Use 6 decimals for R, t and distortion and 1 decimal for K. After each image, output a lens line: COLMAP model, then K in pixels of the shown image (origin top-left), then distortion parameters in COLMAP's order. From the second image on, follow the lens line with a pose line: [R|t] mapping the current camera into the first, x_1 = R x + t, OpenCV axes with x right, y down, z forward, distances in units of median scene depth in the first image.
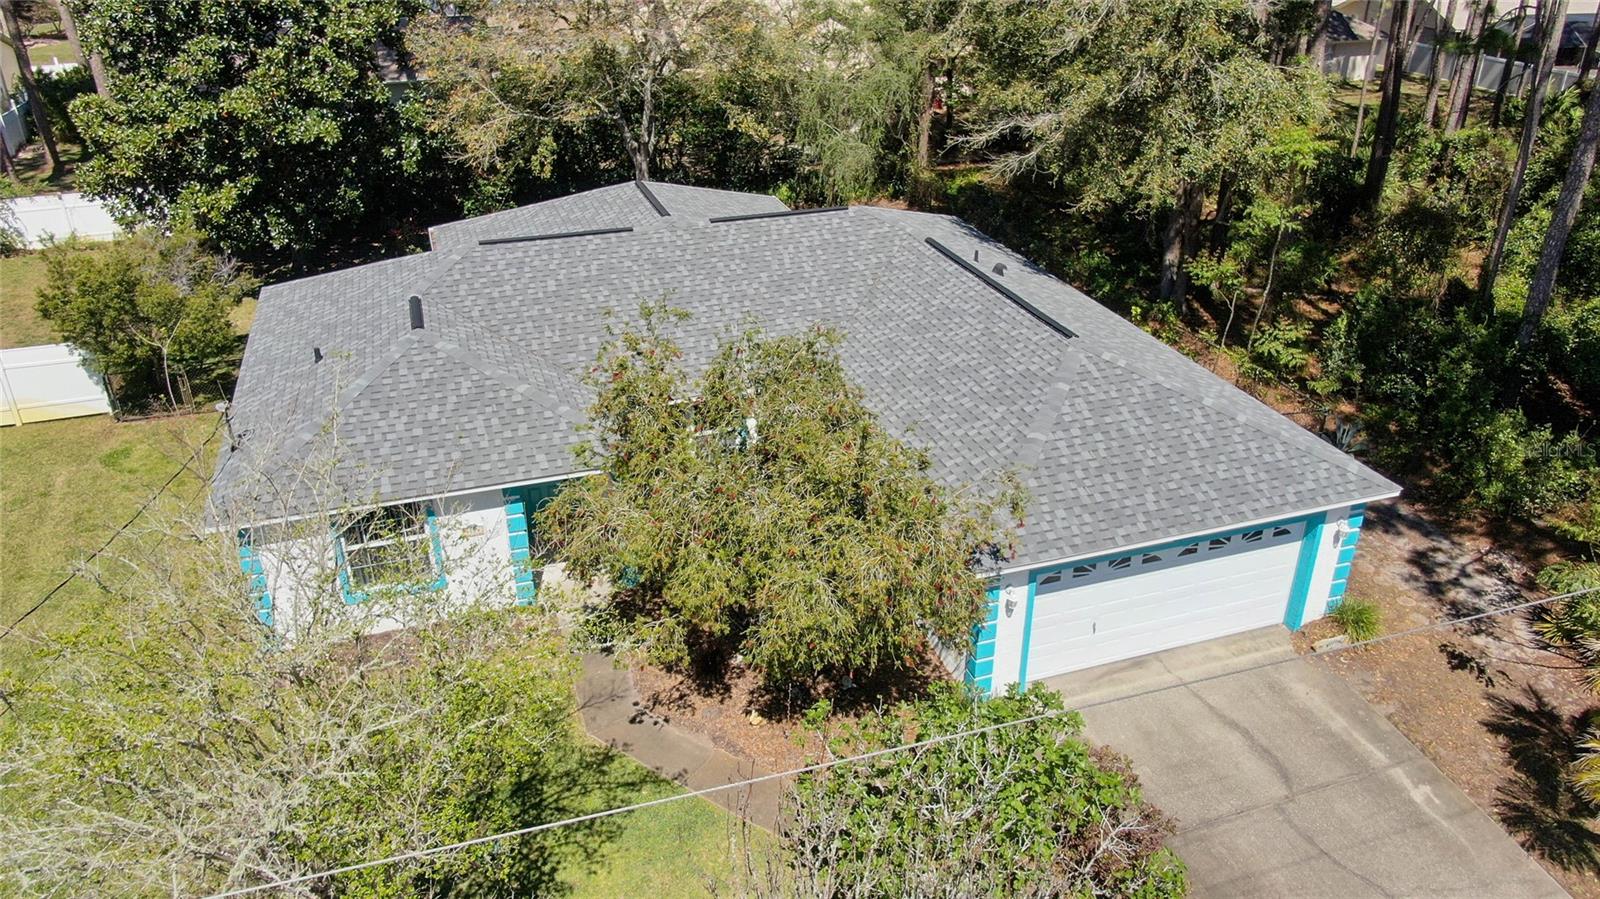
lens RADIAL K [[1149.4, 0, 803.2], [0, 1149.4, 449.0], [0, 0, 1]] dist [-0.017827, 0.002299]
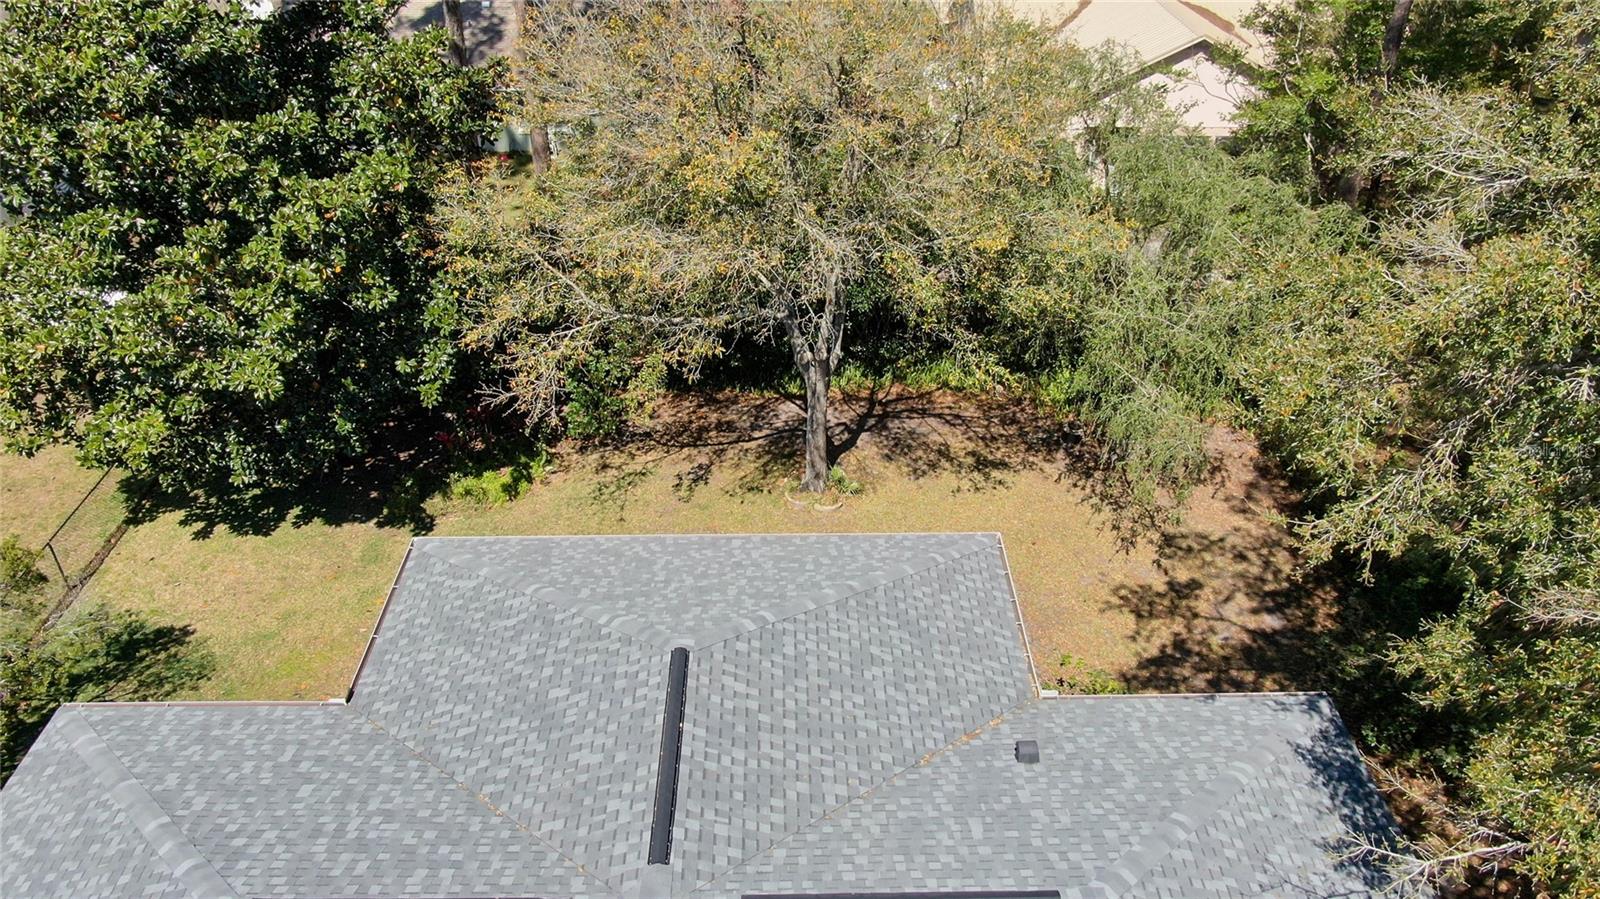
lens RADIAL K [[1189.0, 0, 806.5], [0, 1189.0, 442.5], [0, 0, 1]] dist [-0.019419, 0.002279]
pose [[0.953583, 0.169705, -0.248757, 0.033924], [-0.145239, 0.982837, 0.113746, -0.494008], [0.263791, -0.072337, 0.961864, 0.641189]]
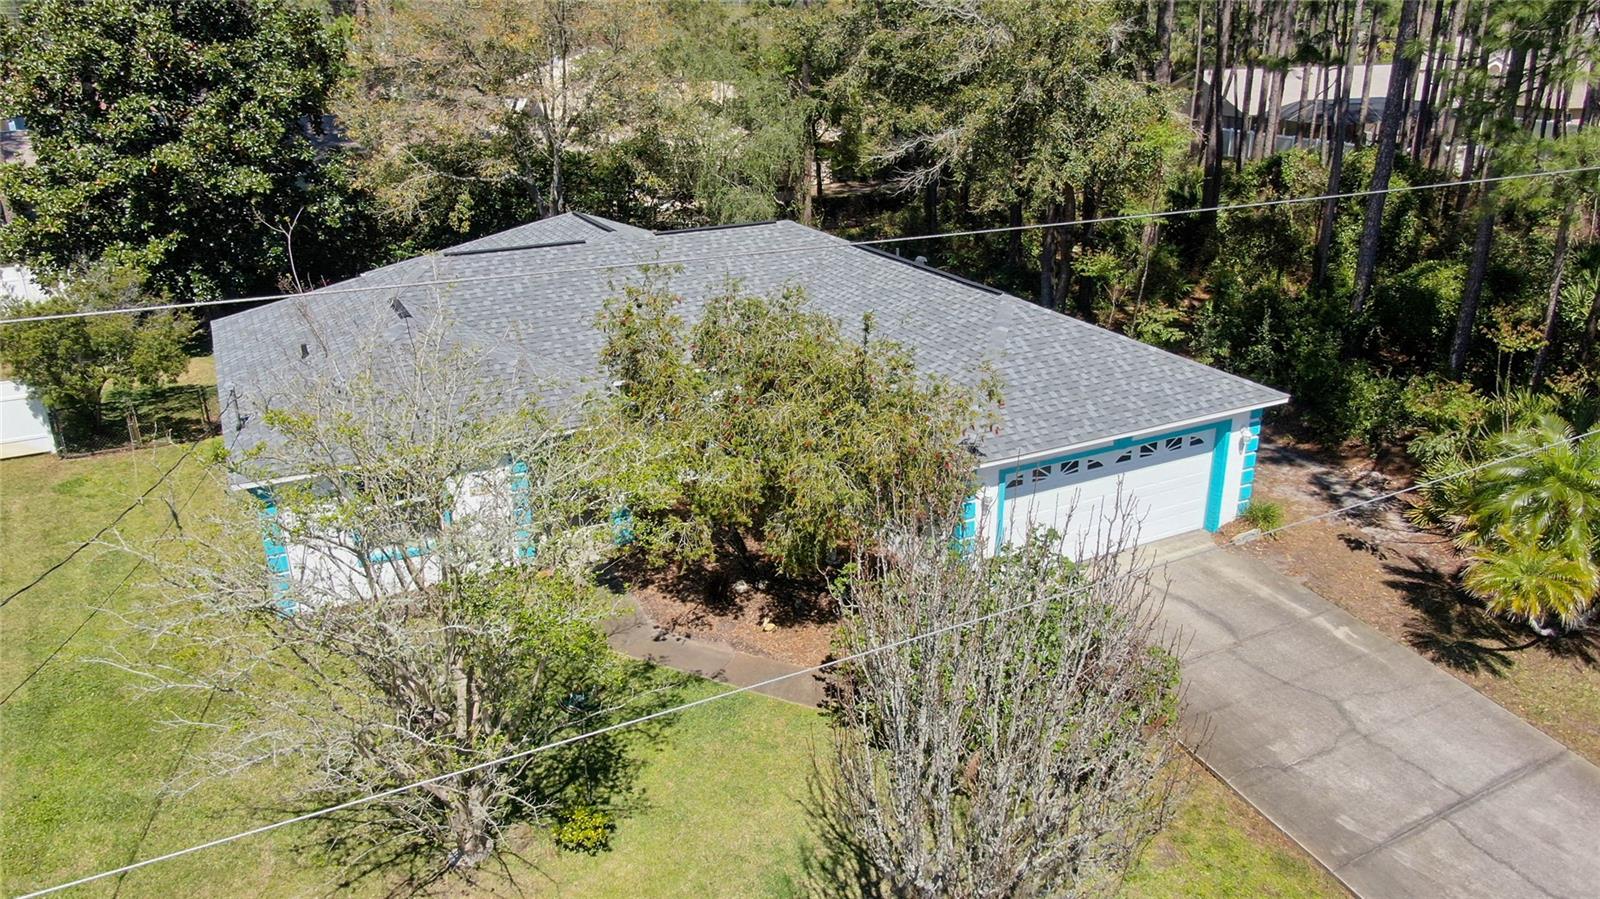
lens RADIAL K [[1149.4, 0, 803.2], [0, 1149.4, 449.0], [0, 0, 1]] dist [-0.017827, 0.002299]
pose [[0.988916, -0.059785, 0.135911, -0.115576], [0.073963, 0.992053, -0.101781, 0.142904], [-0.128746, 0.110705, 0.985479, -0.081802]]
